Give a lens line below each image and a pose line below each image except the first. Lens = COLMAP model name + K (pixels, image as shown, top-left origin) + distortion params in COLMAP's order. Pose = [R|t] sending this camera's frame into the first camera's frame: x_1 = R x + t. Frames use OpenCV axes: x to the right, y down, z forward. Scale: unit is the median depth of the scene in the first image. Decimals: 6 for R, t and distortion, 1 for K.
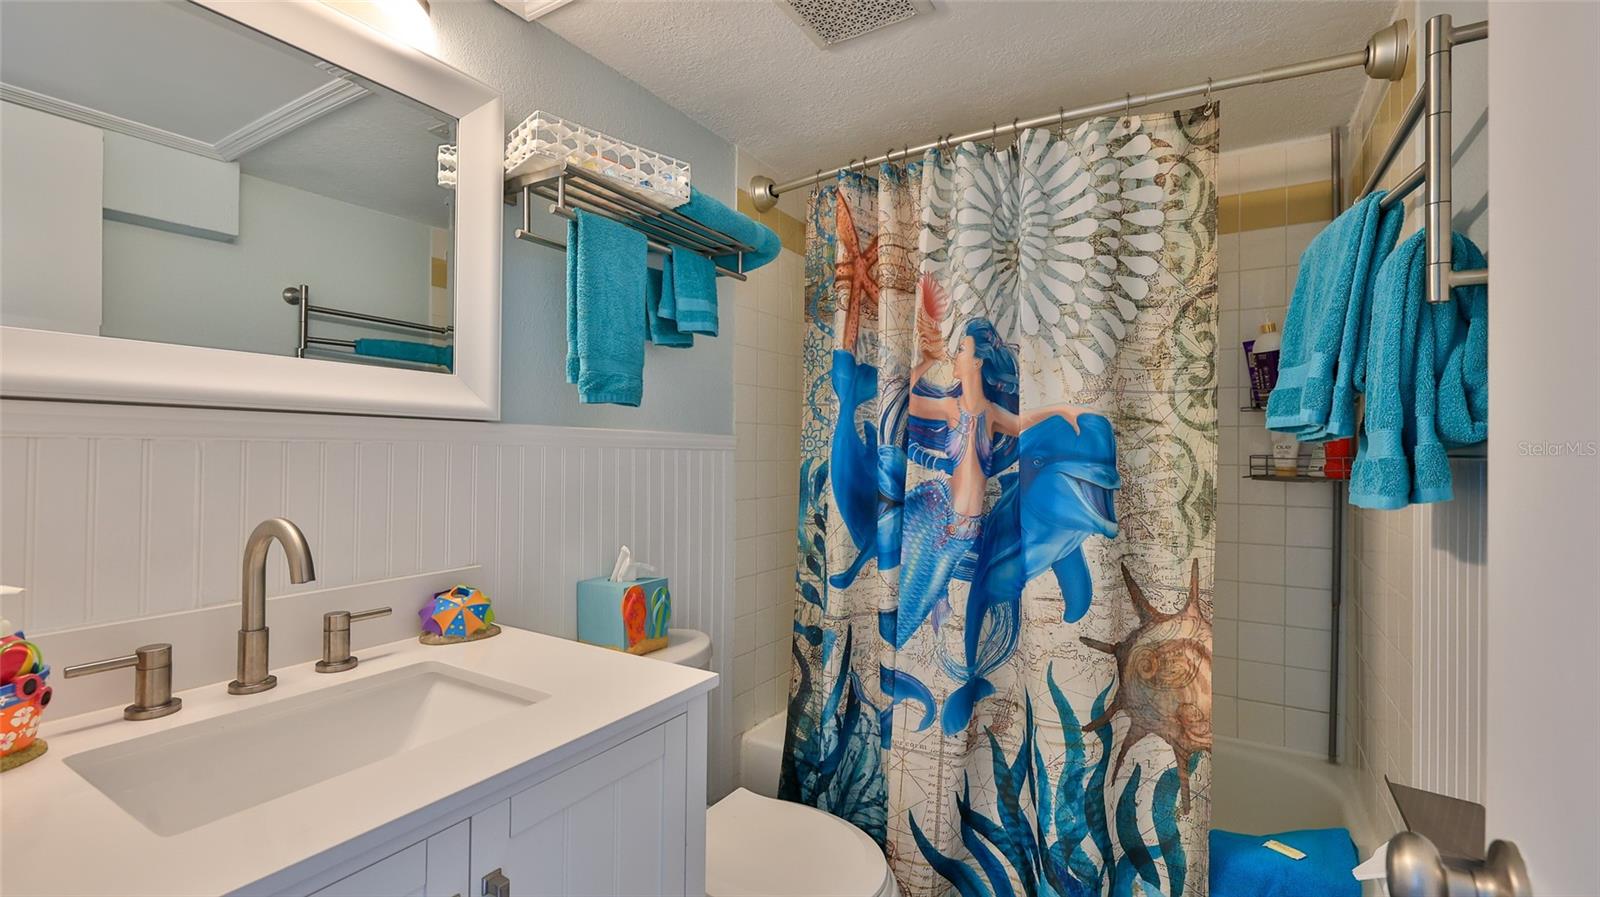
lens RADIAL K [[706.3, 0, 799.1], [0, 706.3, 446.7], [0, 0, 1]] dist [-0.001439, 0.000113]
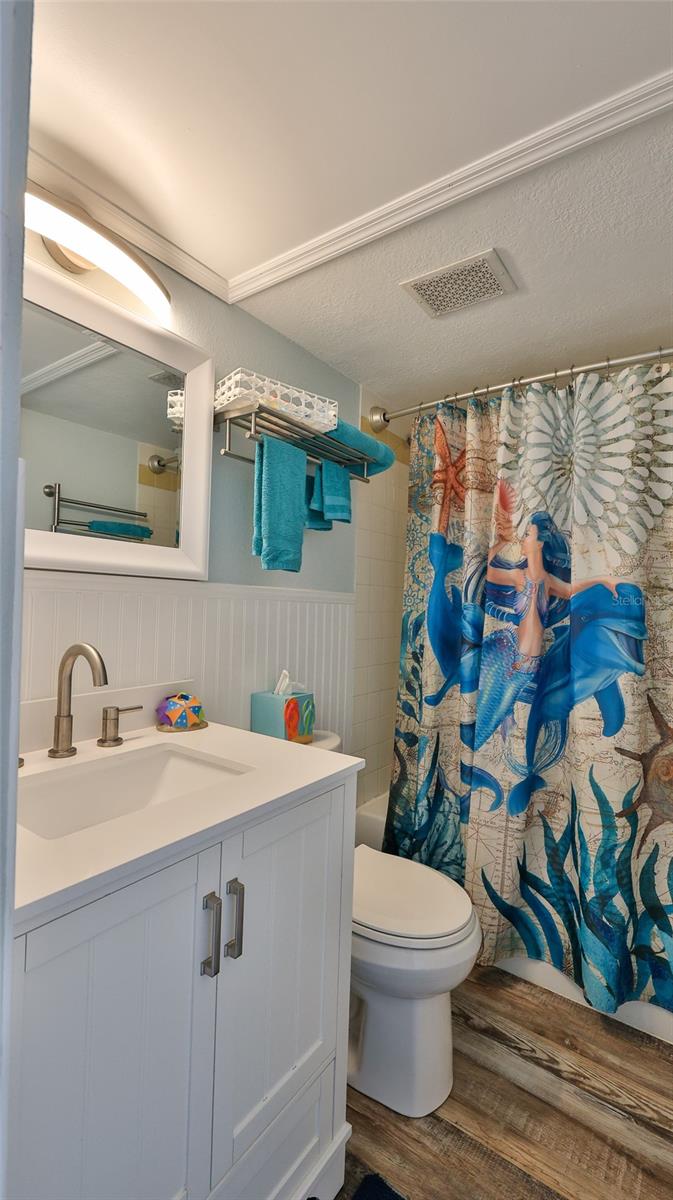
lens RADIAL K [[529.7, 0, 334.7], [0, 529.7, 600.4], [0, 0, 1]] dist [-0.001439, 0.000113]
pose [[0.996794, 0.021874, -0.076967, -0.065060], [-0.021969, 0.999759, -0.000392, -0.001159], [0.076940, 0.002082, 0.997034, -0.055677]]
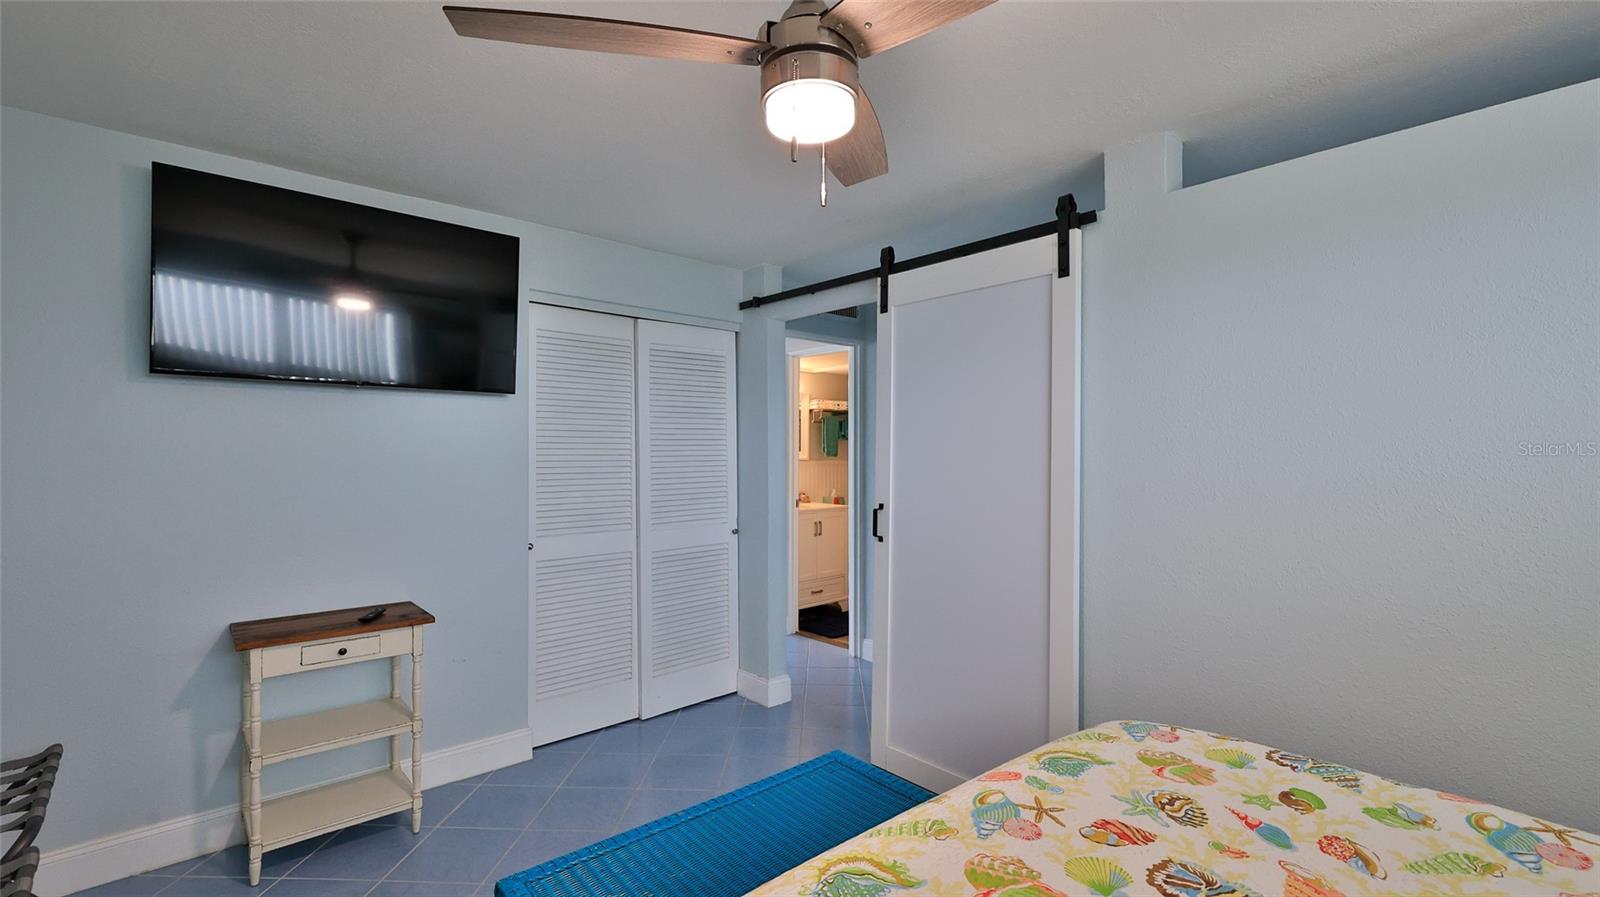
lens RADIAL K [[706.3, 0, 799.1], [0, 706.3, 446.7], [0, 0, 1]] dist [-0.001439, 0.000113]
pose [[0.959135, -0.013185, -0.282642, 0.750015], [0.011837, 0.999909, -0.006478, -0.083595], [0.282702, 0.002868, 0.959203, -3.121521]]
